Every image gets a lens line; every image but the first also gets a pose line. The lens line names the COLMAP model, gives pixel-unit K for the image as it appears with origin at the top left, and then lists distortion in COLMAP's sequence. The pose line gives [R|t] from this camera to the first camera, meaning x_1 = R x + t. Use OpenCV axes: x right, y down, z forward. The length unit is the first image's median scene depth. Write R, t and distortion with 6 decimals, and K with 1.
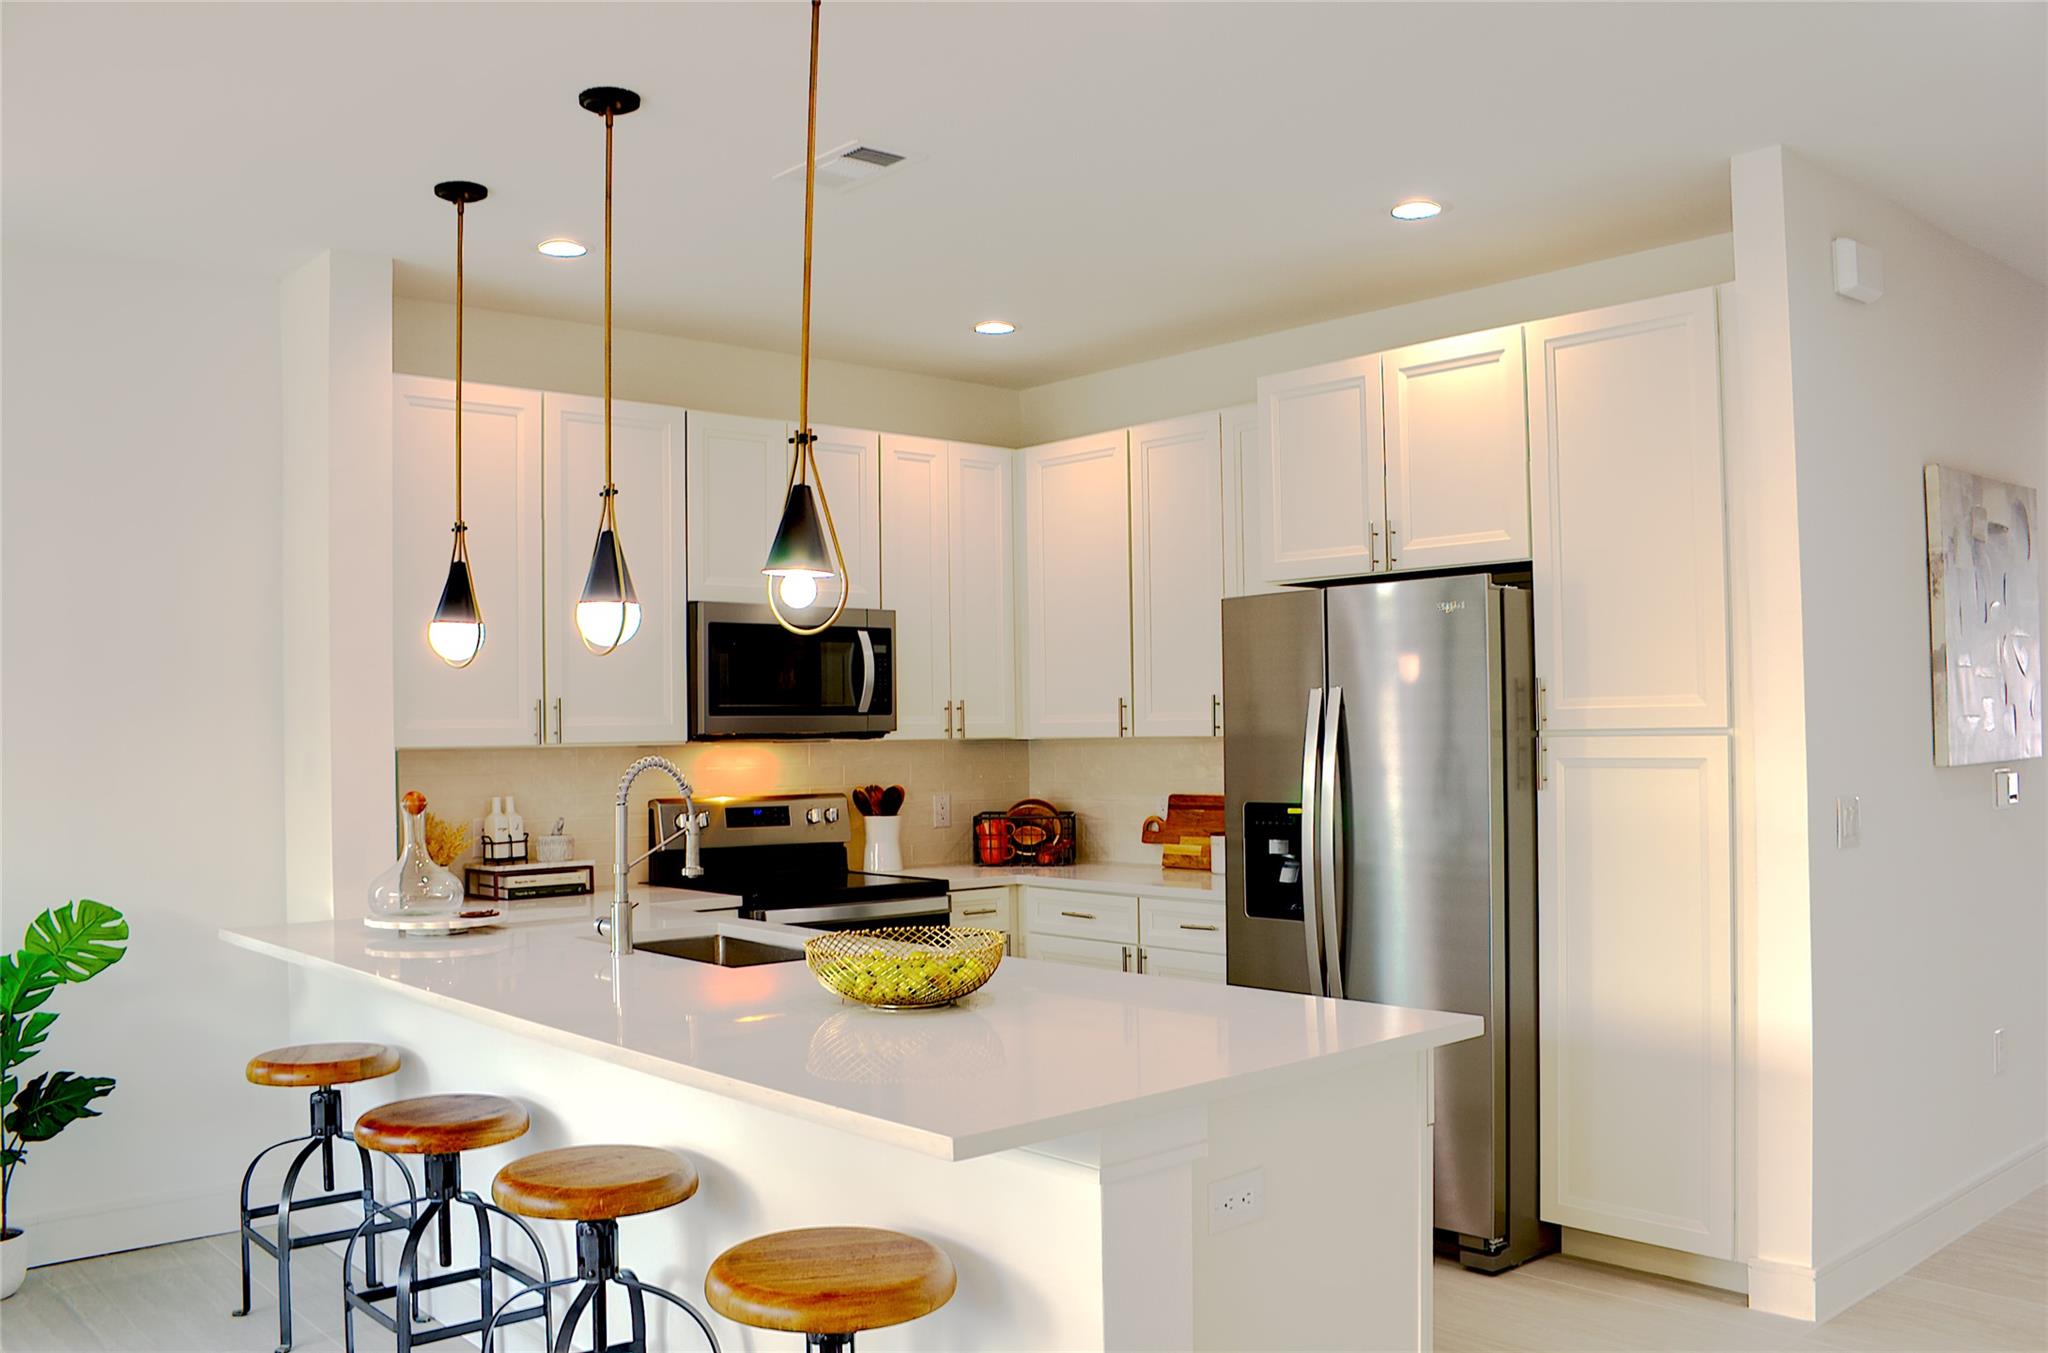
lens RADIAL K [[1715.6, 0, 1031.7], [0, 1715.6, 676.9], [0, 0, 1]] dist [-0.154148, 0.118951]
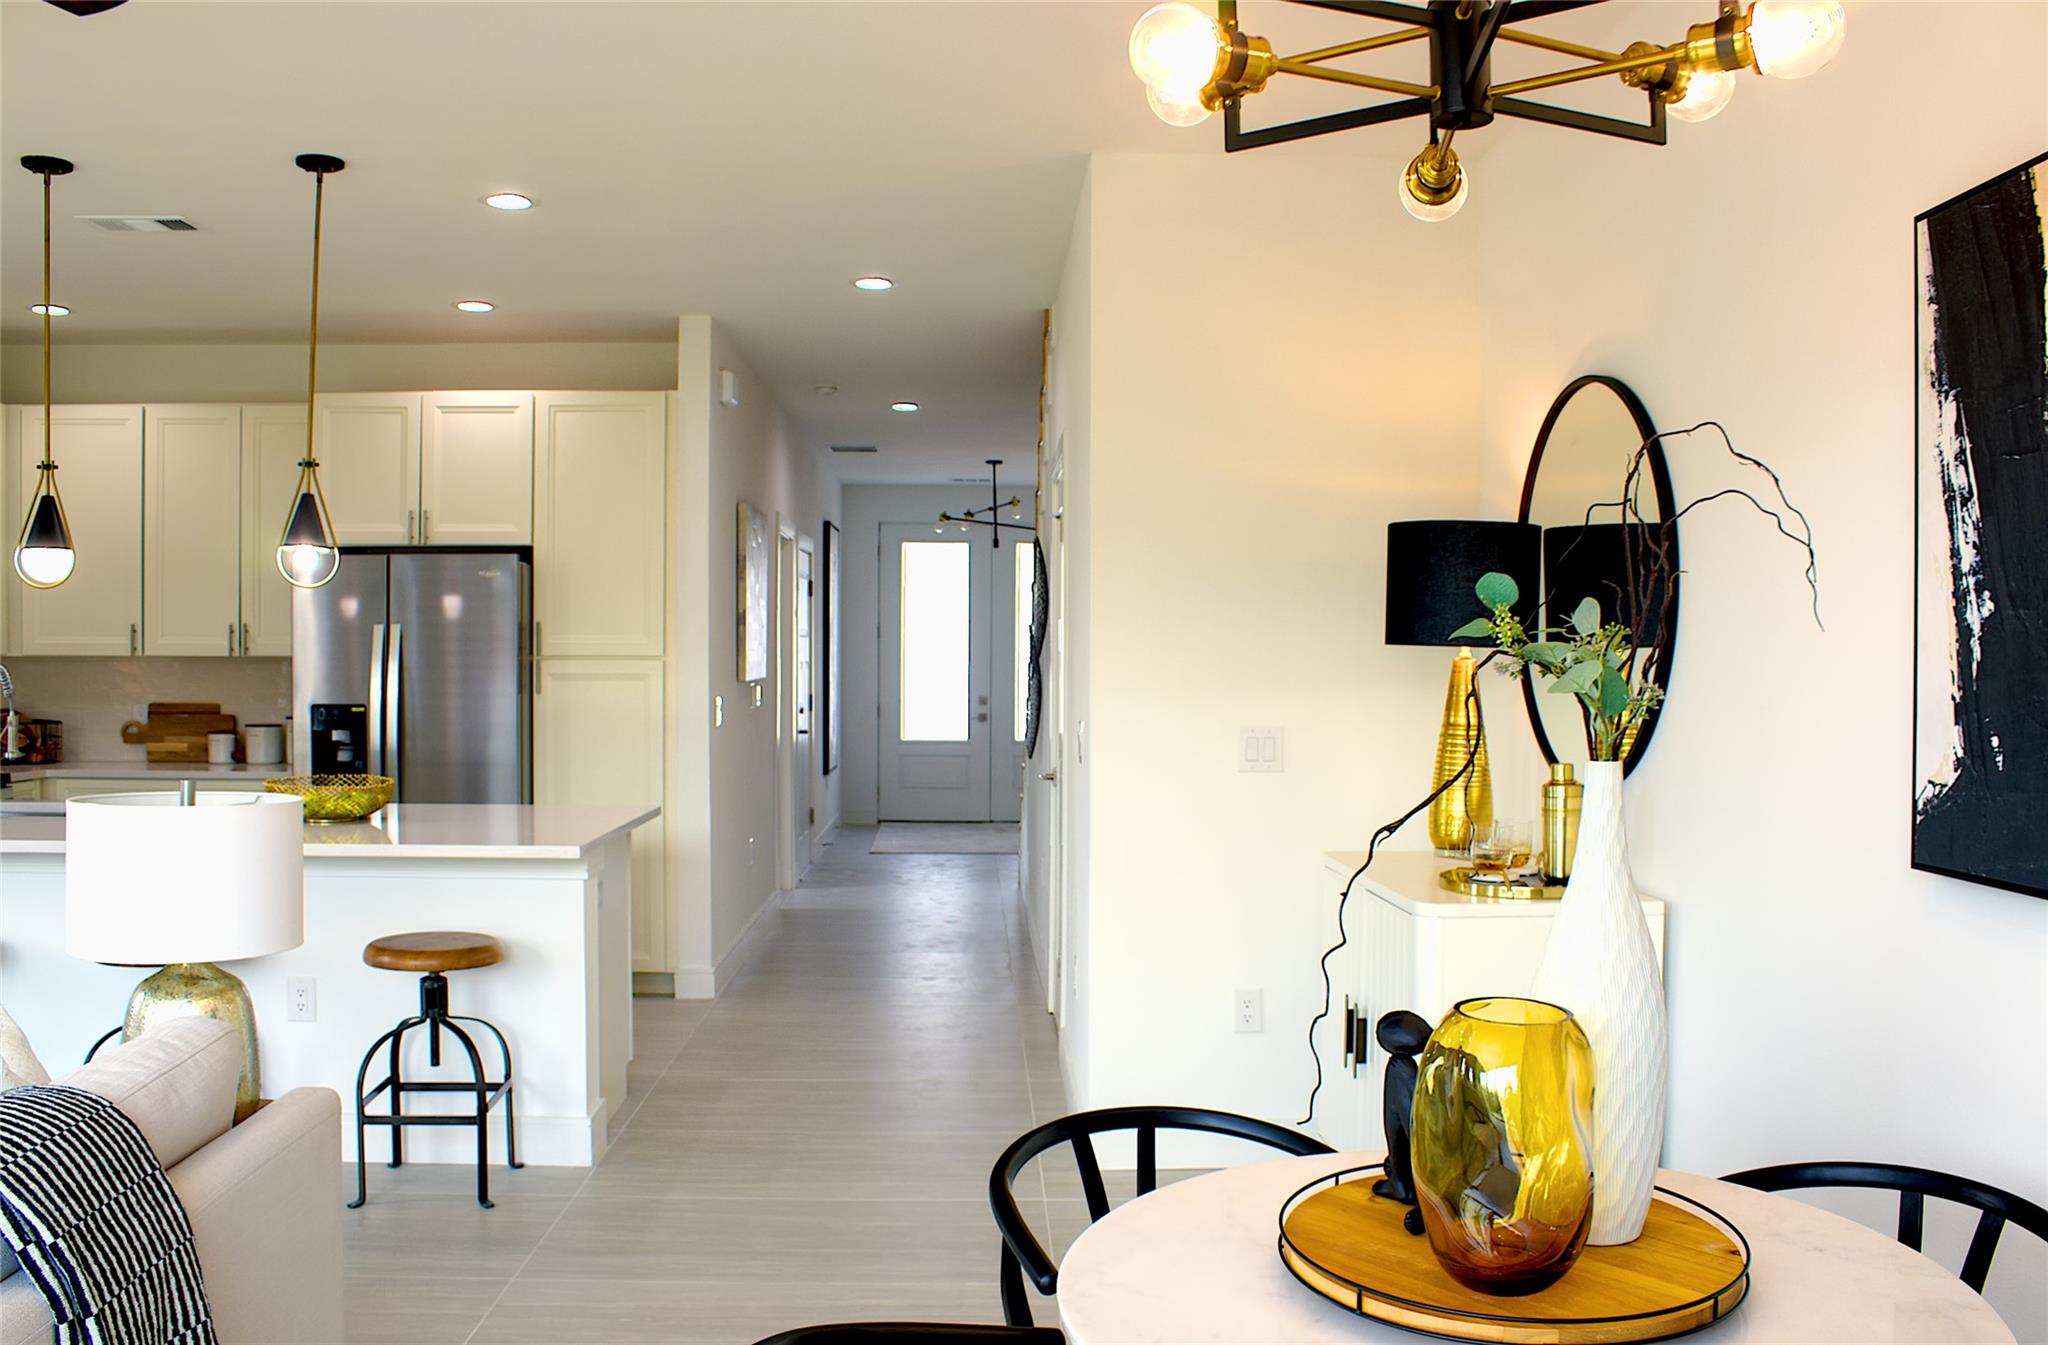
lens RADIAL K [[1715.6, 0, 1025.6], [0, 1715.6, 693.0], [0, 0, 1]] dist [-0.154148, 0.118951]
pose [[0.647065, 0.001486, 0.762433, -0.496411], [-0.039288, 0.998735, 0.031397, -0.000942], [-0.761422, -0.050270, 0.646305, -0.293019]]
